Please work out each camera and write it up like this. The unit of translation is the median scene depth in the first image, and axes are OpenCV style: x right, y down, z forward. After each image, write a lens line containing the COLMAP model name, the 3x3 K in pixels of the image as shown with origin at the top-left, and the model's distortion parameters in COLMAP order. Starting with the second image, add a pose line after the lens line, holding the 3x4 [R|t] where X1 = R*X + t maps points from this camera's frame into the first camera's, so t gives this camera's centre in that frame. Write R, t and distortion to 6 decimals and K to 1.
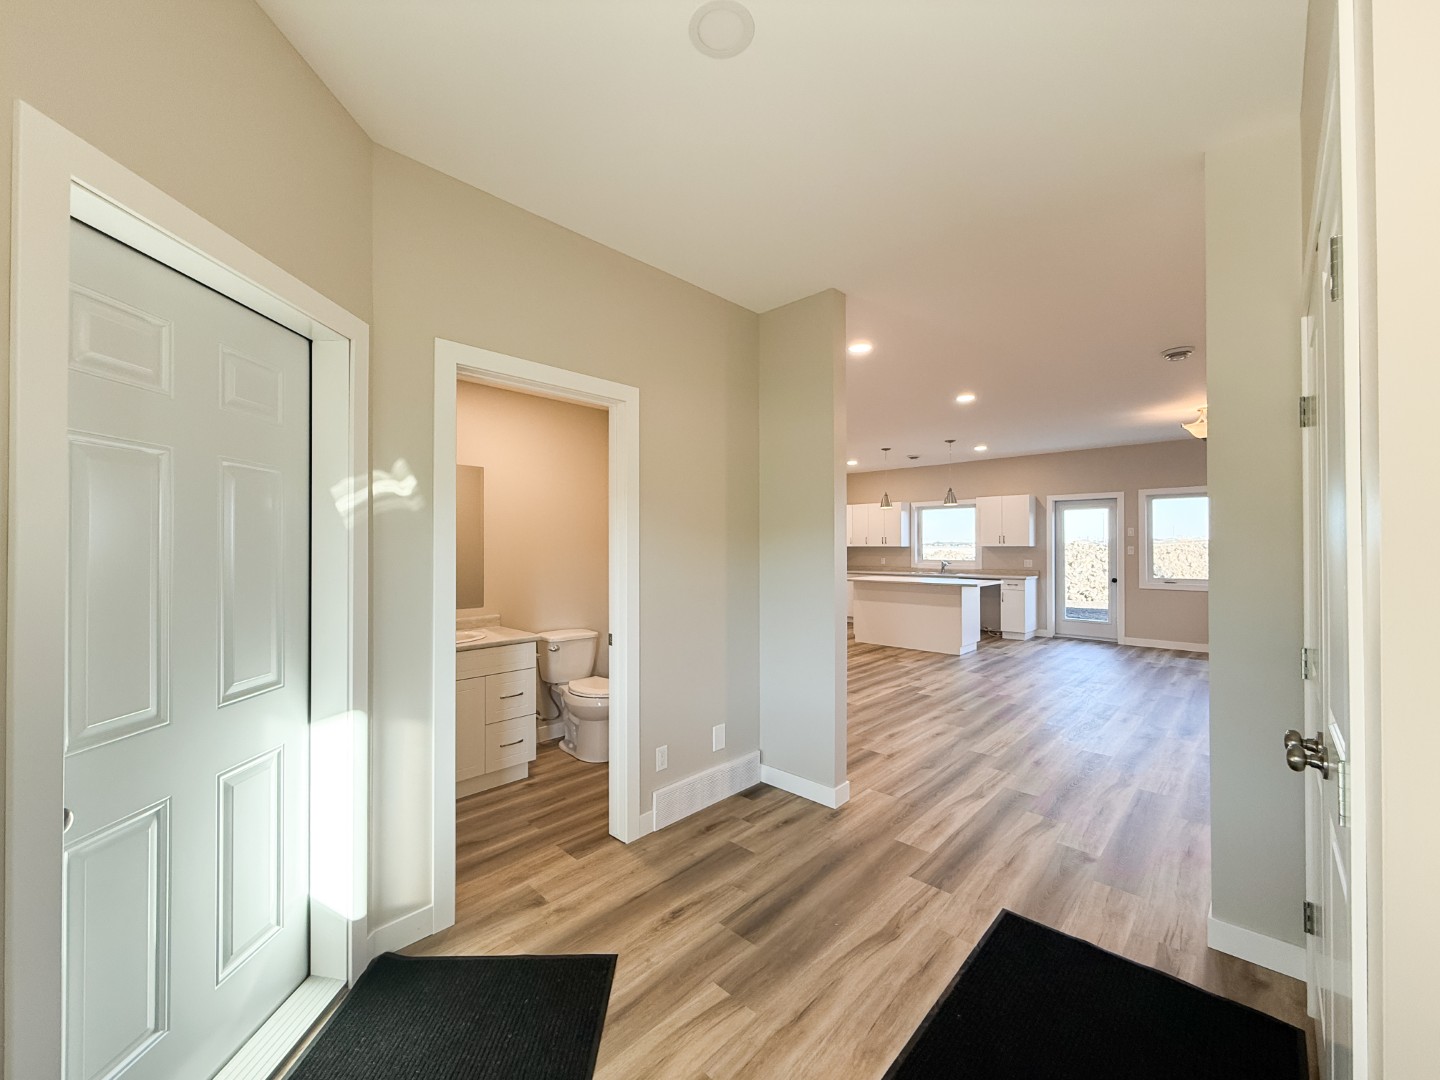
lens RADIAL K [[578.6, 0, 711.4], [0, 578.6, 546.8], [0, 0, 1]] dist [-0.001760, -0.000565]
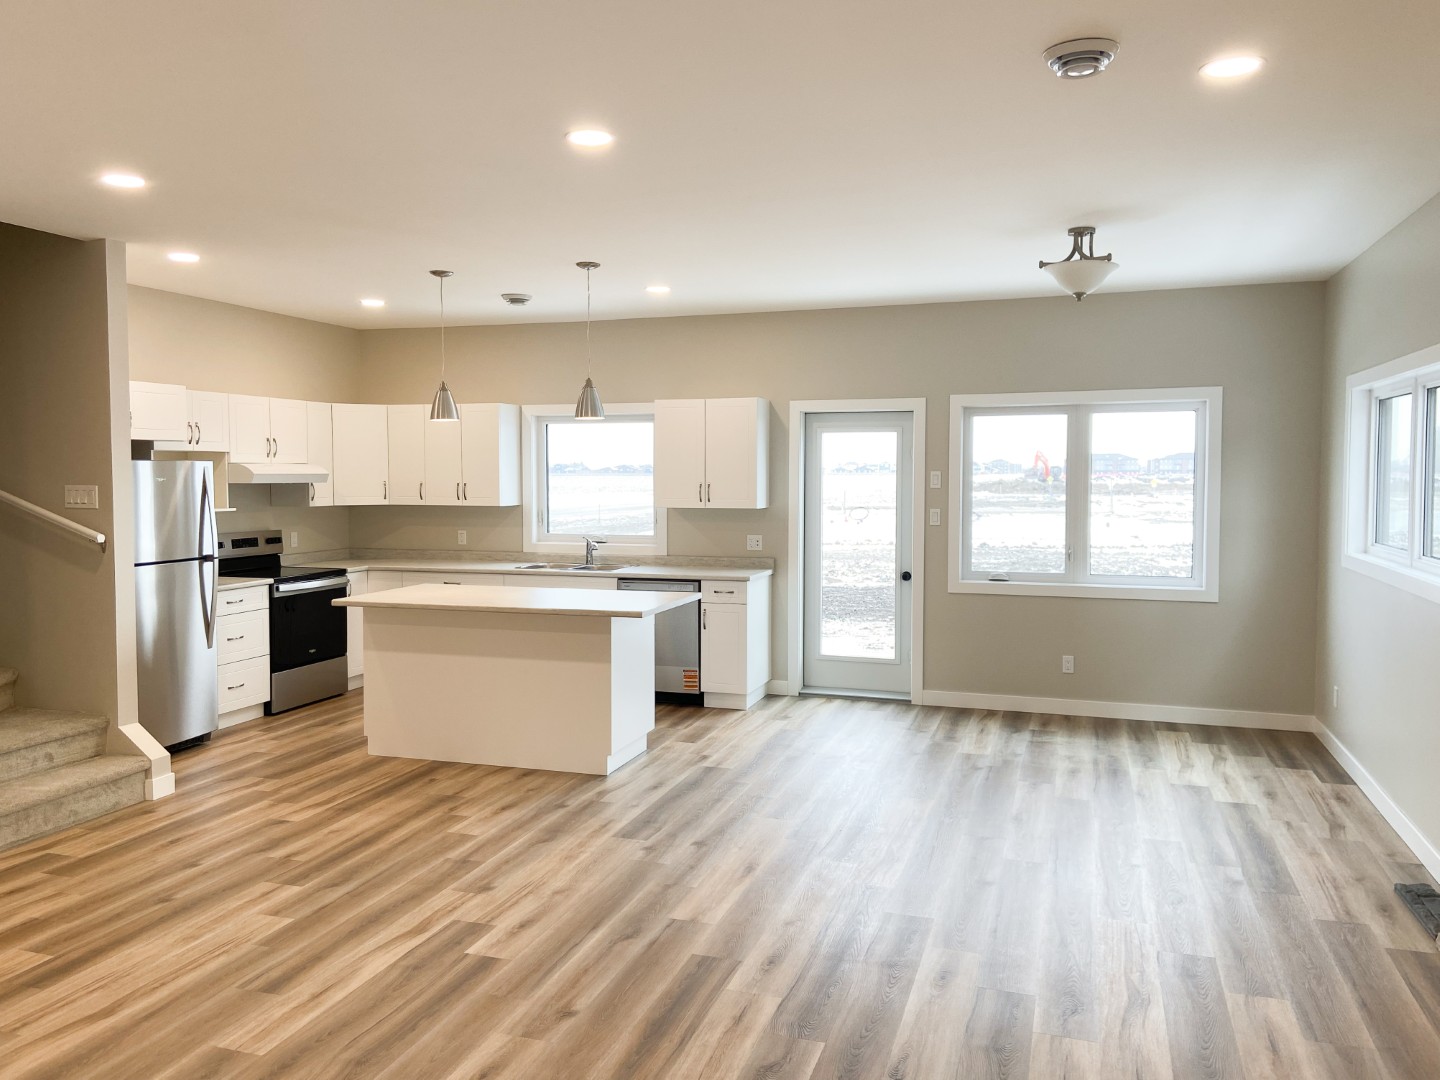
lens RADIAL K [[1109.6, 0, 721.4], [0, 1109.6, 538.1], [0, 0, 1]] dist [0.079670, -0.064277]
pose [[0.897196, -0.023047, 0.441032, 0.129104], [-0.002911, 0.998307, 0.058091, -0.029843], [-0.441624, -0.053403, 0.895610, 0.208921]]
